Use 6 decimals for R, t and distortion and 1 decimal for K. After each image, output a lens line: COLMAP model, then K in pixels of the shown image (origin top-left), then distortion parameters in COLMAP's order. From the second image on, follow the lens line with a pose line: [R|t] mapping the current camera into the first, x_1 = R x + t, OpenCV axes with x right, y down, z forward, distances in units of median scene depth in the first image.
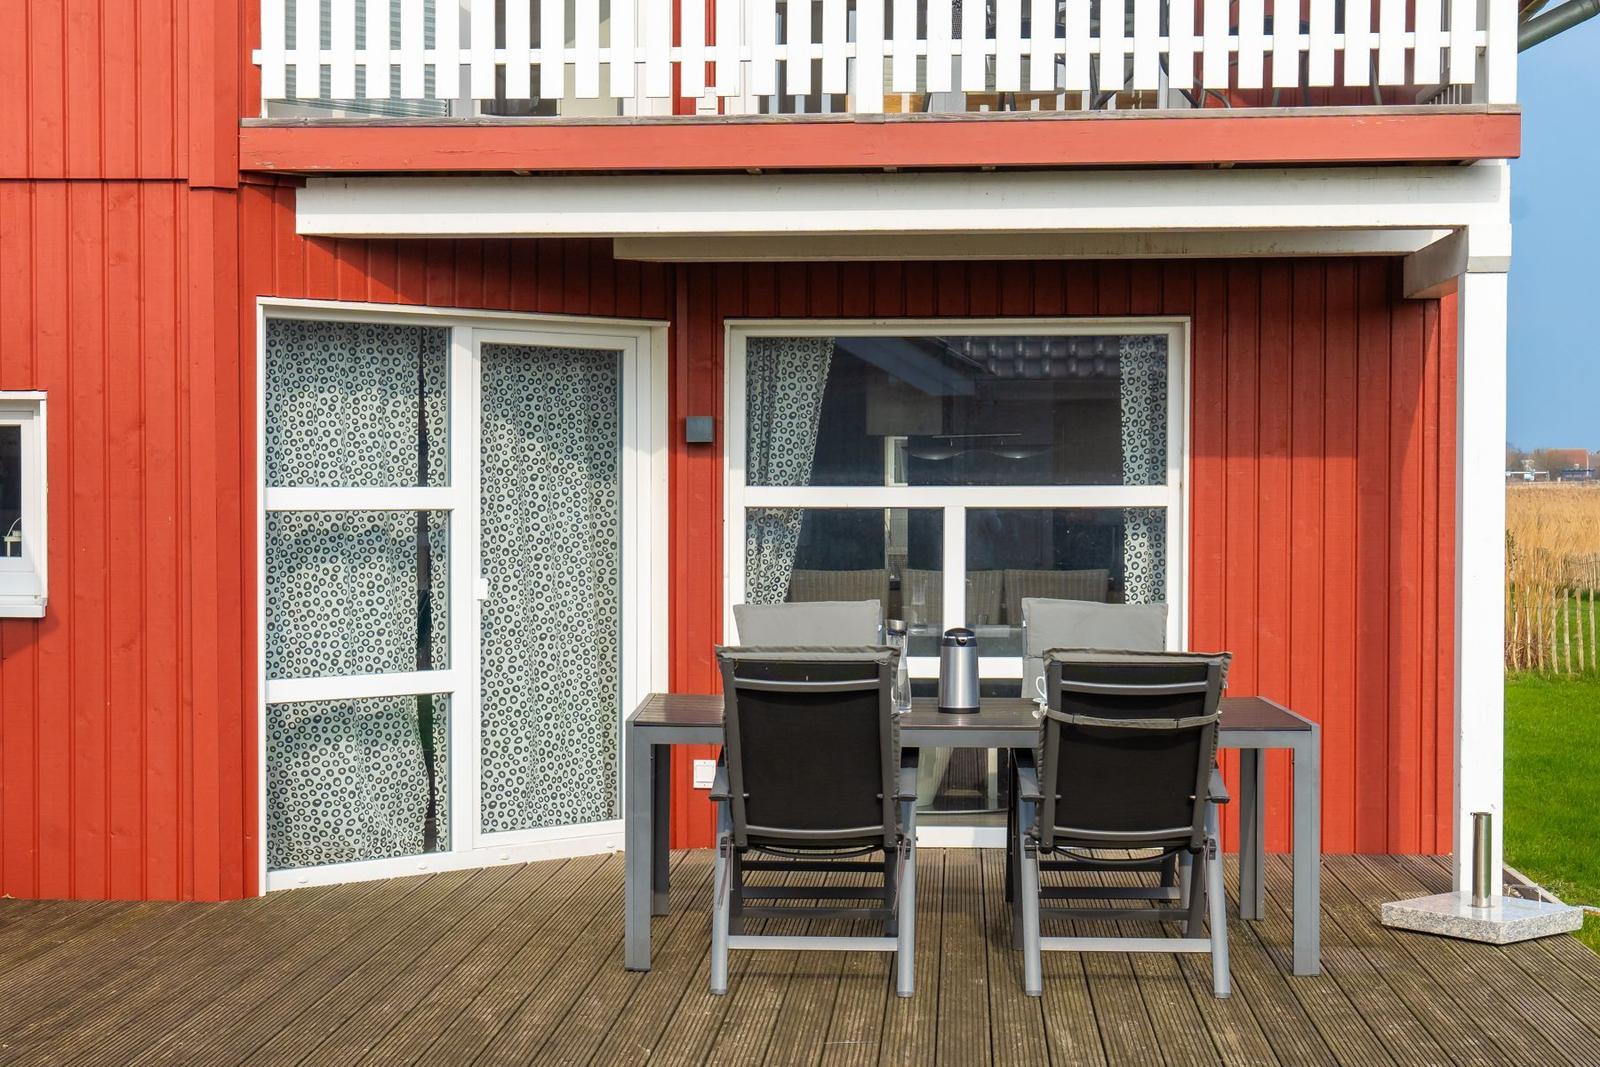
lens RADIAL K [[2625.6, 0, 785.7], [0, 2625.6, 560.8], [0, 0, 1]] dist [0.027705, 0.000000]
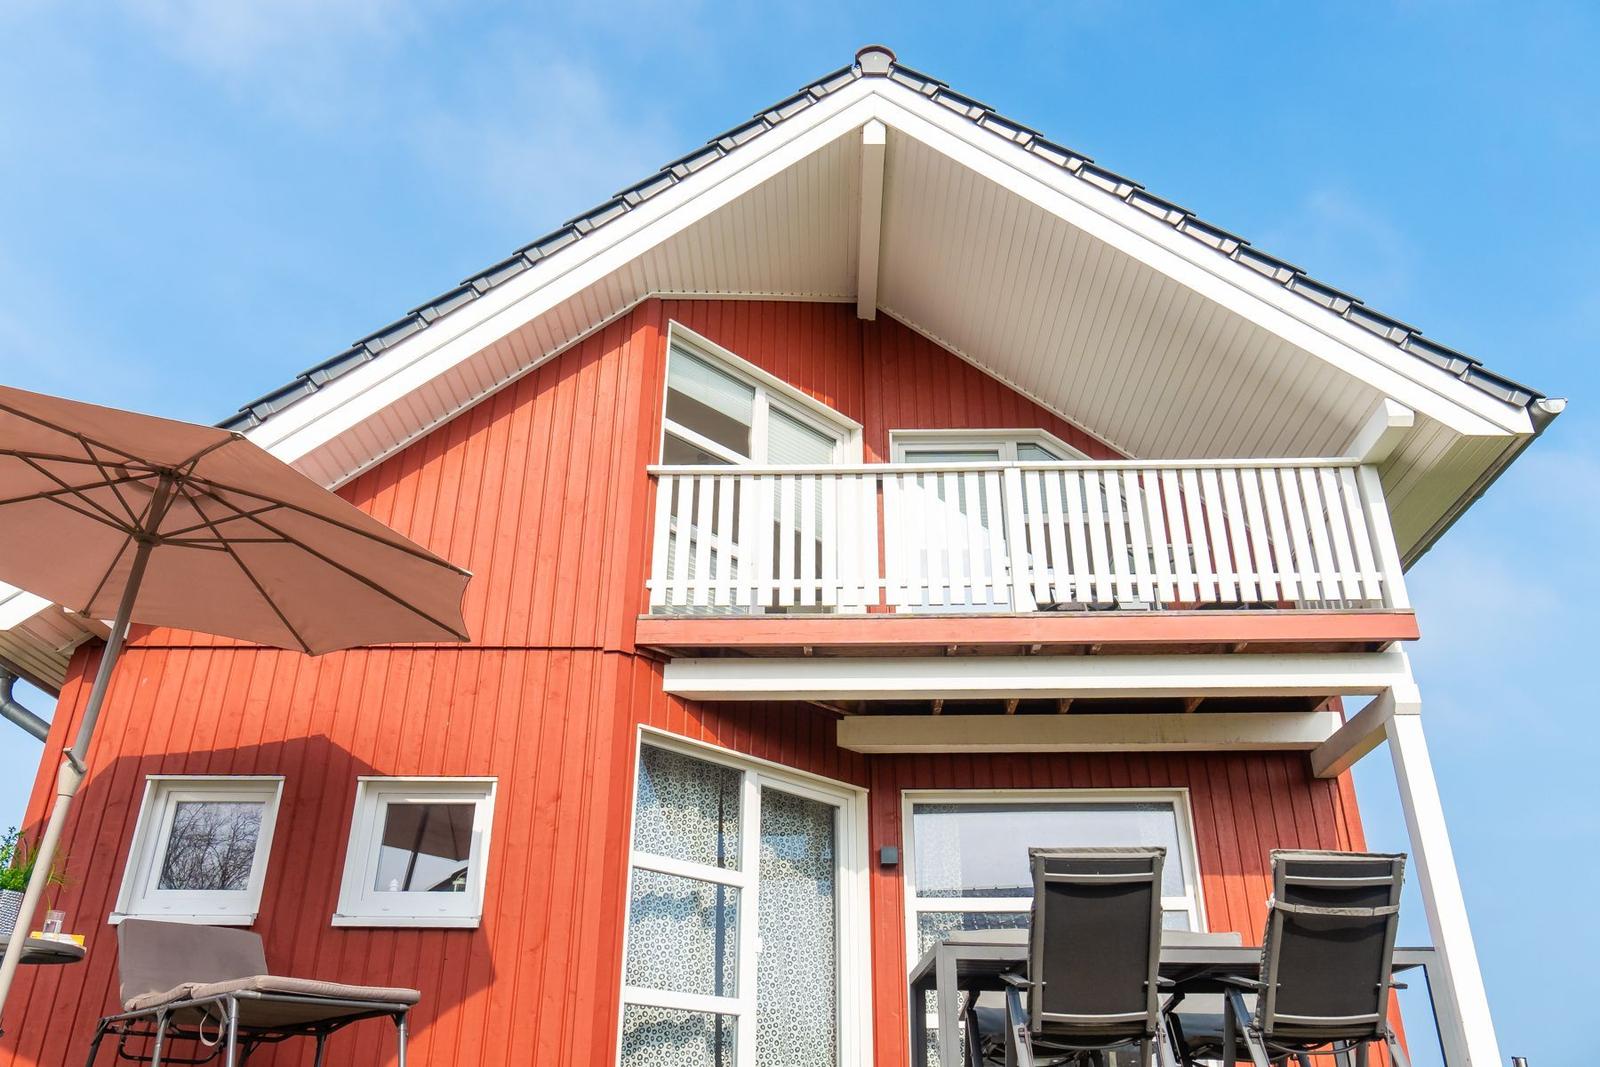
lens RADIAL K [[1231.1, 0, 792.1], [0, 1231.1, 536.3], [0, 0, 1]] dist [-0.024214, 0.018696]
pose [[0.999067, 0.023661, 0.036141, -0.138902], [-0.003260, 0.875555, -0.483107, 0.157051], [-0.043075, 0.482539, 0.874815, 0.300427]]
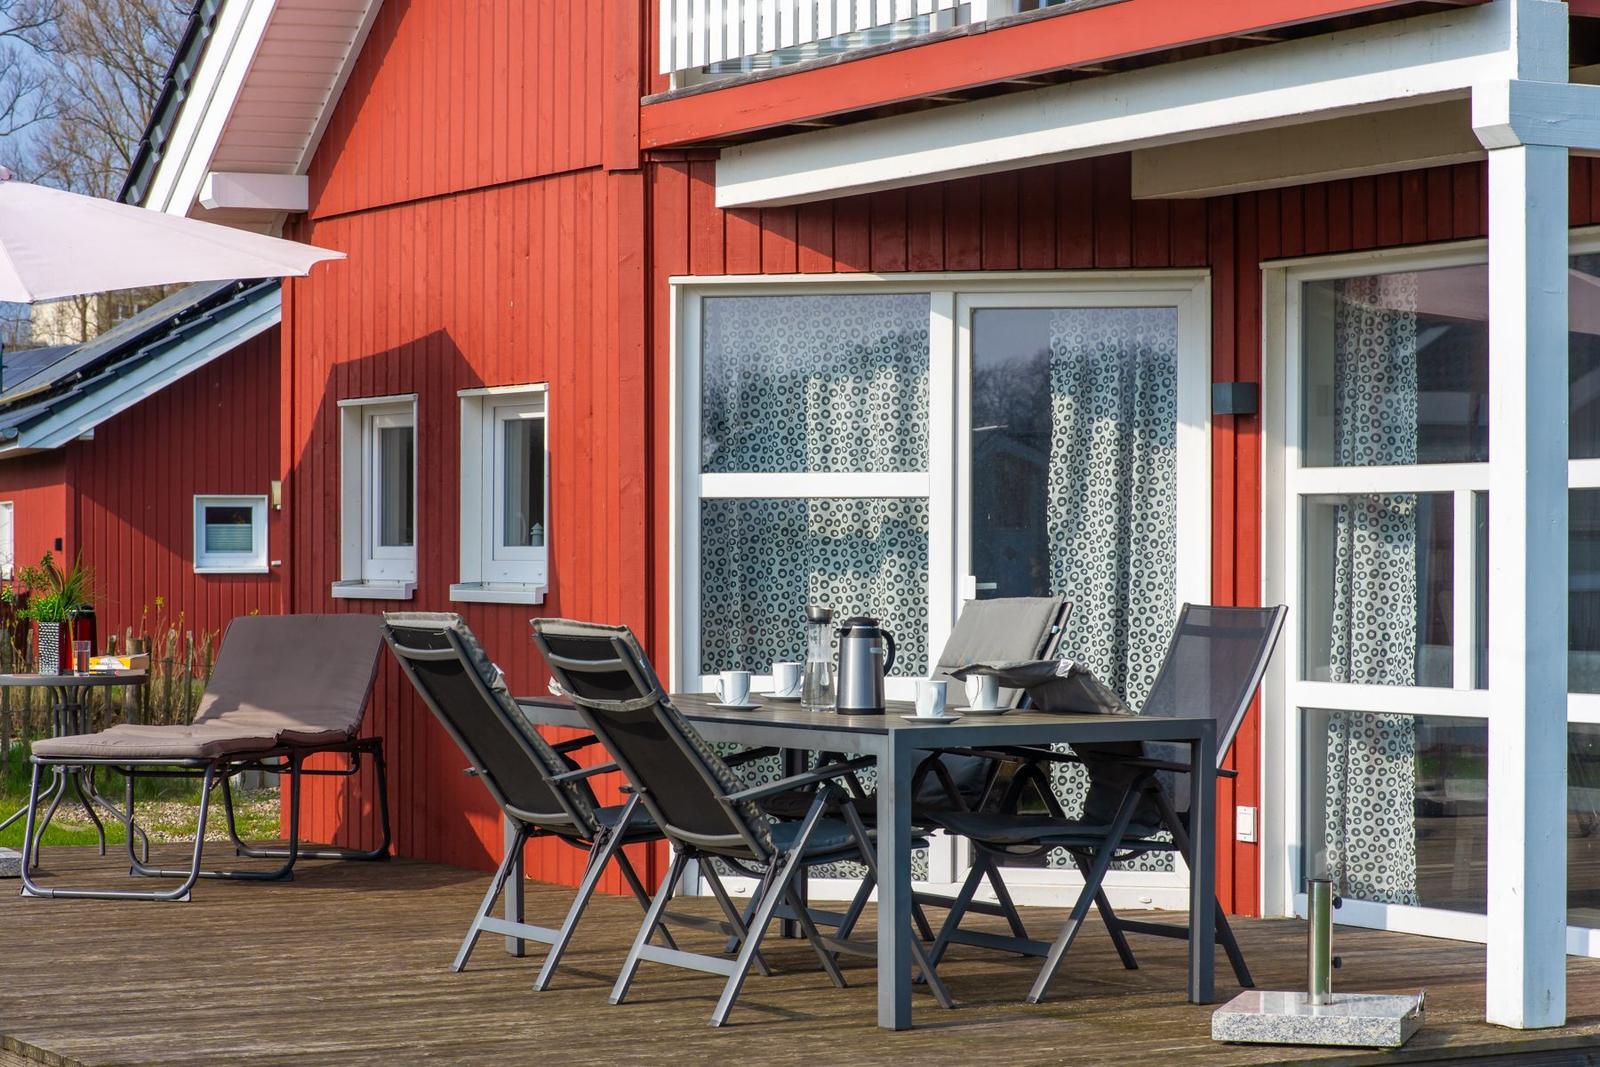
lens RADIAL K [[3916.5, 0, 800.6], [0, 3916.5, 542.8], [0, 0, 1]] dist [-0.202054, 0.000000]
pose [[0.547232, -0.001577, -0.836979, 1.037760], [-0.022892, 0.999596, -0.016850, 0.021049], [0.836668, 0.028381, 0.546975, 0.253703]]
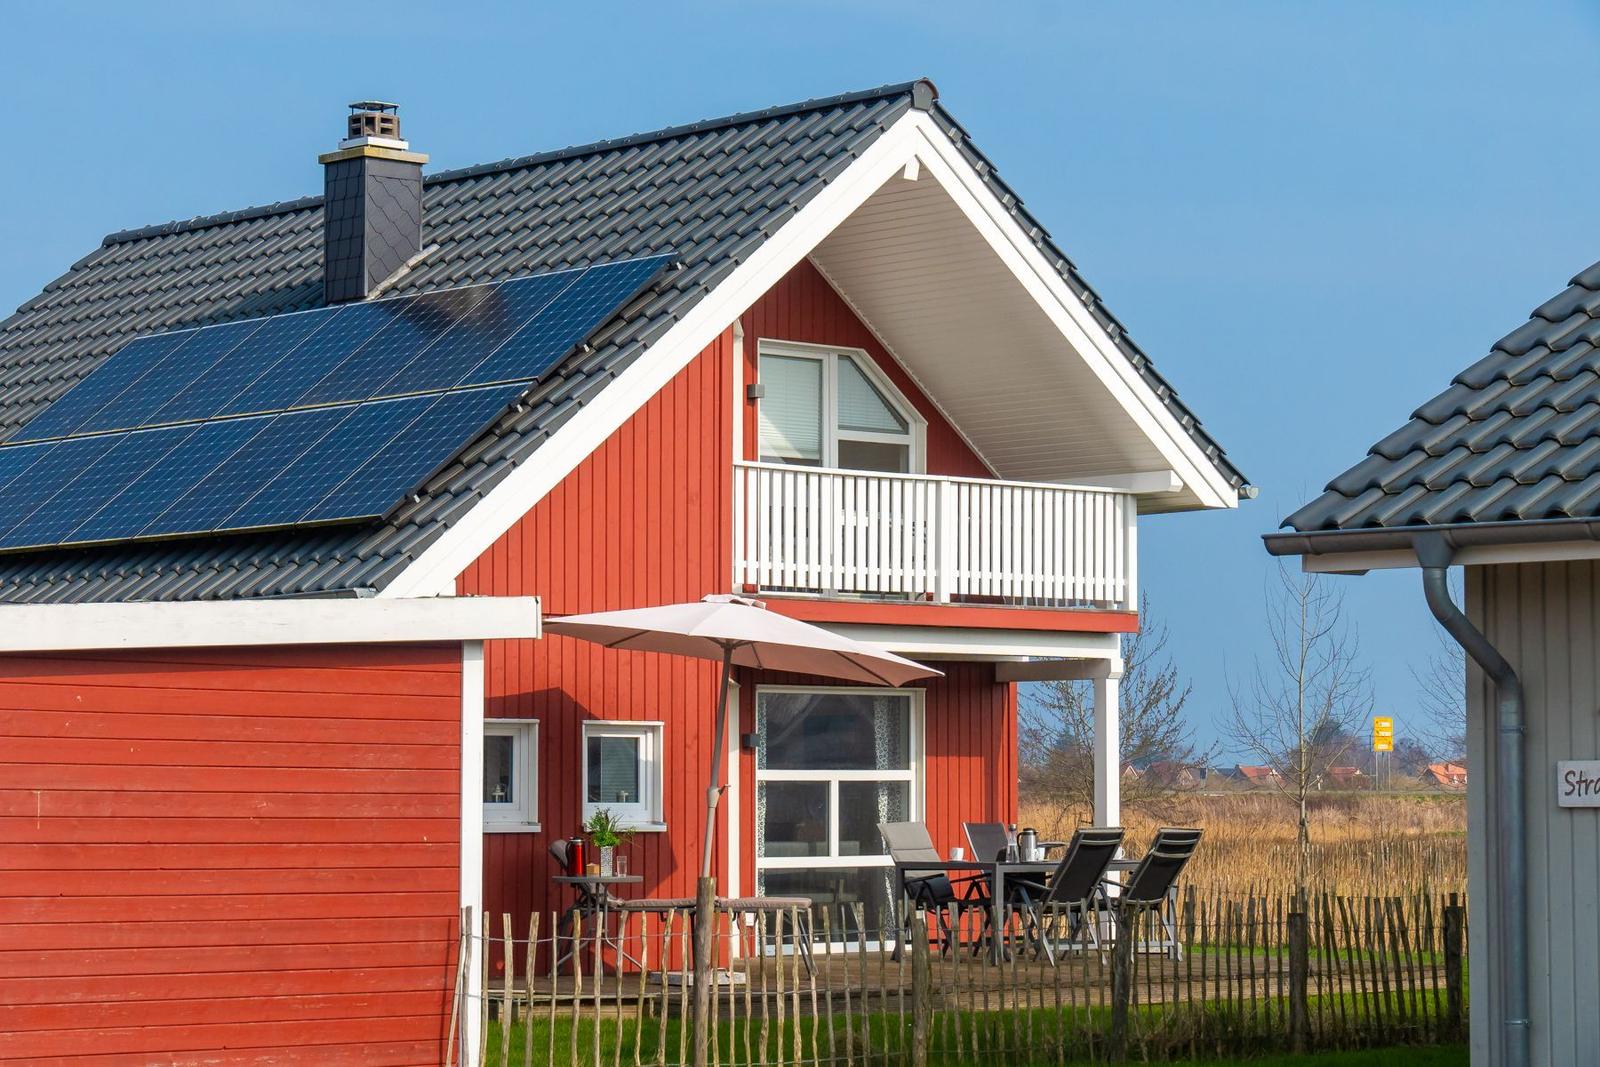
lens RADIAL K [[3916.5, 0, 802.8], [0, 3916.5, 540.5], [0, 0, 1]] dist [-0.202054, 0.000000]
pose [[0.688371, 0.045794, 0.723911, -2.414583], [0.022433, 0.996184, -0.084349, 0.054739], [-0.725011, 0.074304, 0.684717, -1.176274]]
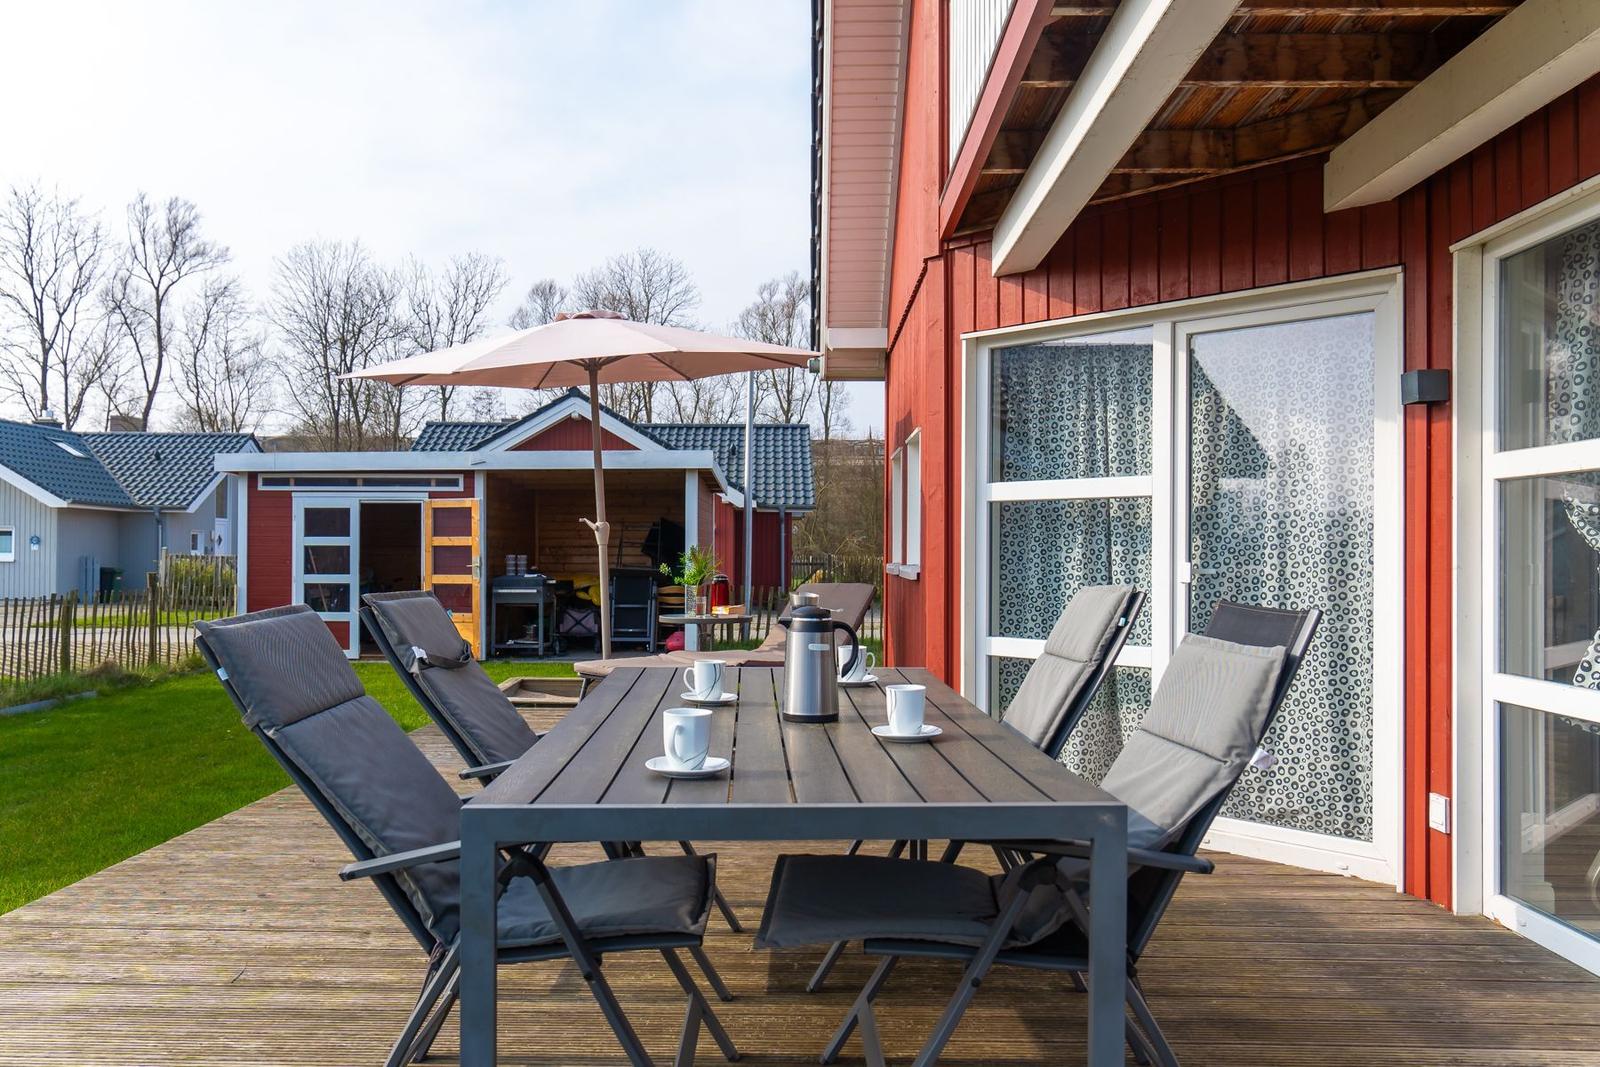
lens RADIAL K [[1161.0, 0, 791.1], [0, 1161.0, 540.9], [0, 0, 1]] dist [-0.041370, 0.020994]
pose [[0.043765, -0.010677, -0.998985, 0.360652], [-0.030576, 0.999460, -0.012021, 0.009624], [0.998574, 0.031071, 0.043415, 0.897420]]
